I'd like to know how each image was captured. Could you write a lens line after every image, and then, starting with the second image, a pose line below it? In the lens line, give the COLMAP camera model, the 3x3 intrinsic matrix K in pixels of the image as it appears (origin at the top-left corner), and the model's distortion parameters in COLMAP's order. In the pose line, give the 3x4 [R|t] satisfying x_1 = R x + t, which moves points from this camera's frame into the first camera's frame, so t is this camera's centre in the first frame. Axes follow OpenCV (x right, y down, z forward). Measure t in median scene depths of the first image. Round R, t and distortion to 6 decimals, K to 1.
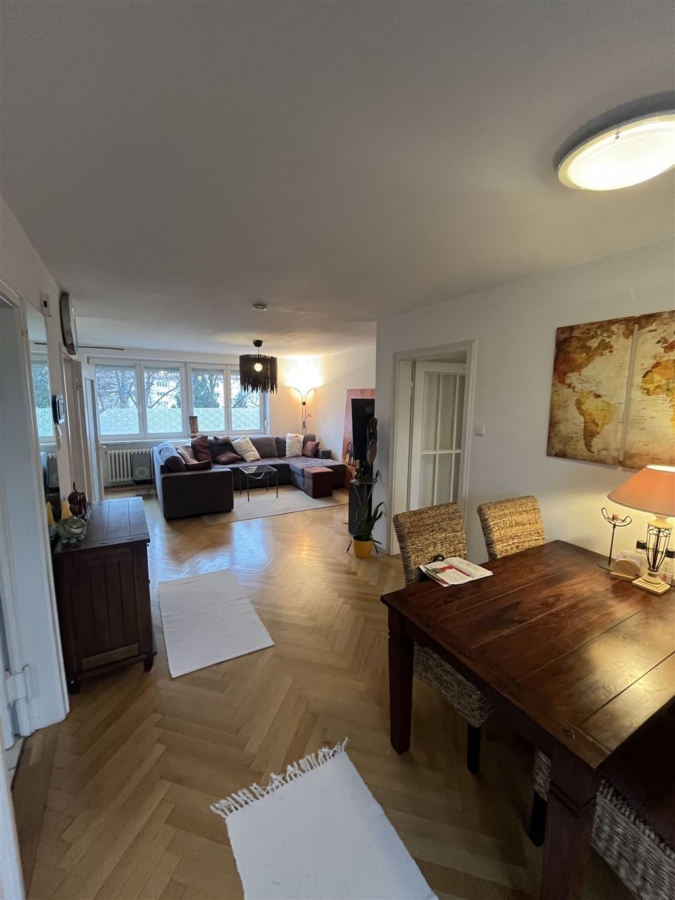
lens RADIAL K [[366.1, 0, 337.4], [0, 366.1, 448.9], [0, 0, 1]] dist [-0.001849, -0.000194]
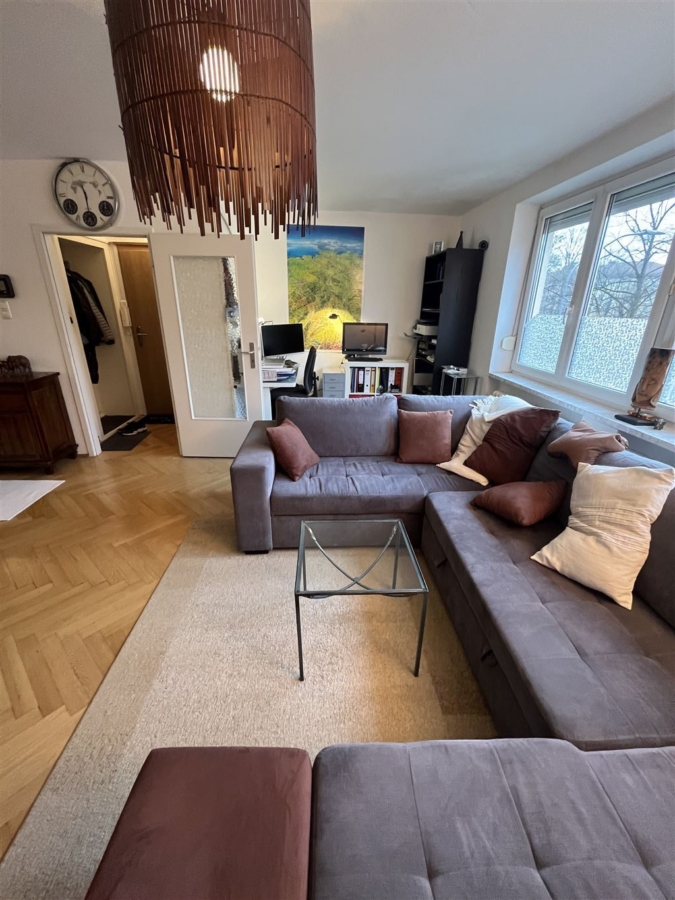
lens RADIAL K [[366.1, 0, 337.4], [0, 366.1, 448.9], [0, 0, 1]] dist [-0.001849, -0.000194]
pose [[-0.449388, 0.312370, -0.836944, -0.013290], [-0.147088, 0.898215, 0.414215, -0.103638], [0.881145, 0.309248, -0.357701, 0.930080]]
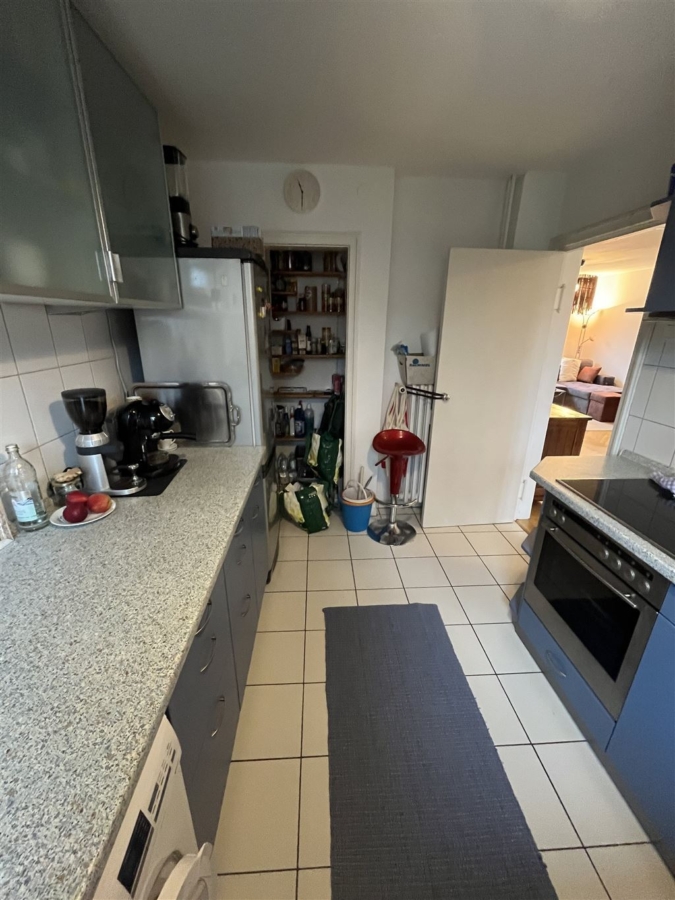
lens RADIAL K [[366.1, 0, 337.4], [0, 366.1, 448.9], [0, 0, 1]] dist [-0.001849, -0.000194]
pose [[0.889738, 0.148848, -0.431522, -0.234427], [-0.064681, 0.976913, 0.203611, 0.041394], [0.451866, -0.153249, 0.878824, -0.213038]]
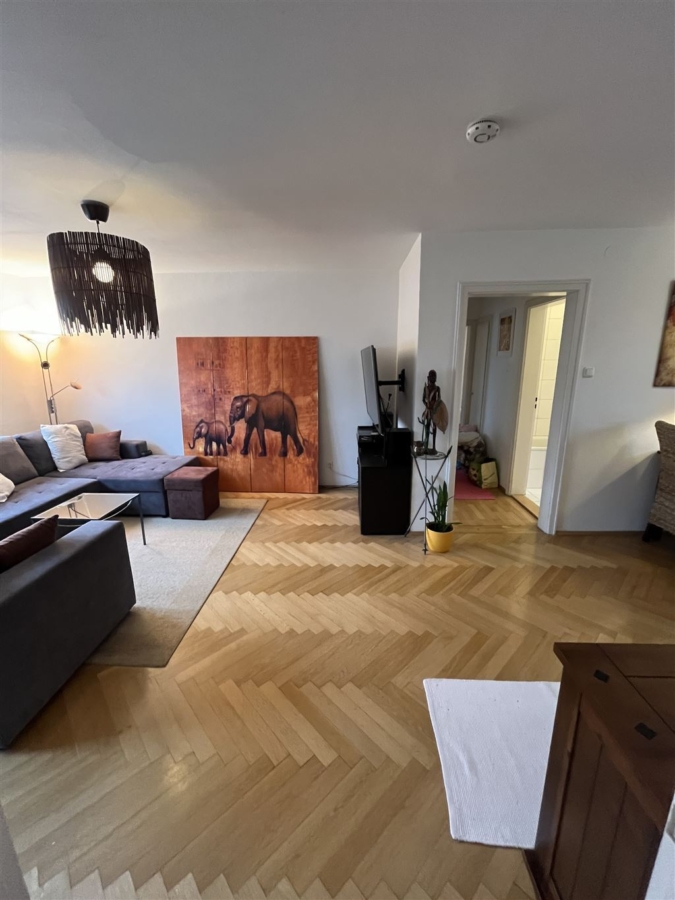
lens RADIAL K [[366.1, 0, 337.4], [0, 366.1, 448.9], [0, 0, 1]] dist [-0.001849, -0.000194]
pose [[0.534502, -0.213600, 0.817730, -0.363264], [0.134690, 0.976699, 0.167085, -0.043904], [-0.834366, 0.020833, 0.550818, 0.421493]]
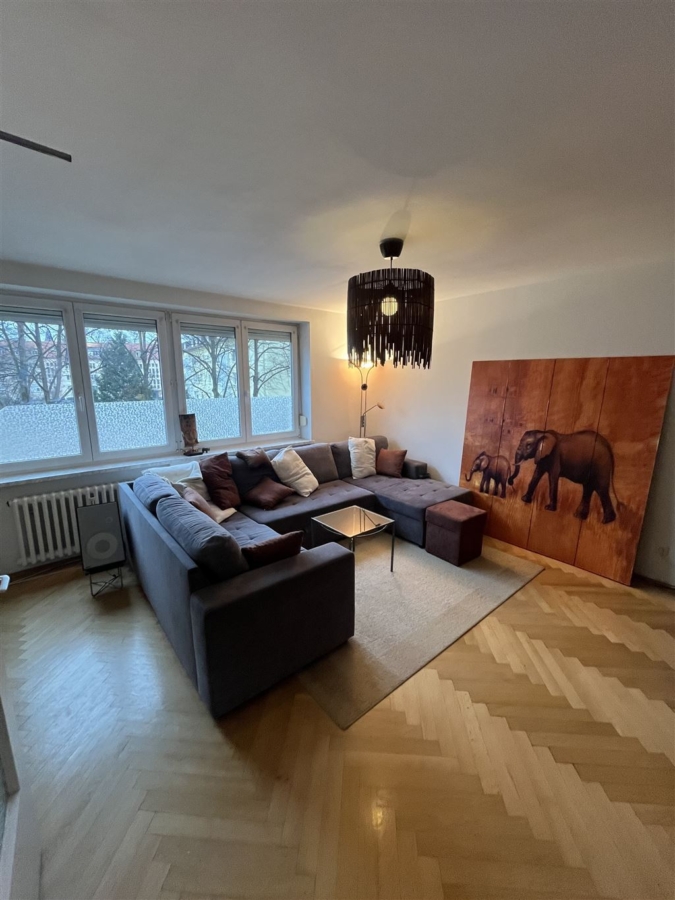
lens RADIAL K [[366.1, 0, 337.4], [0, 366.1, 448.9], [0, 0, 1]] dist [-0.001849, -0.000194]
pose [[0.983939, -0.045607, 0.172580, -0.281835], [0.036693, 0.997839, 0.054499, -0.062329], [-0.174693, -0.047291, 0.983487, 0.447443]]
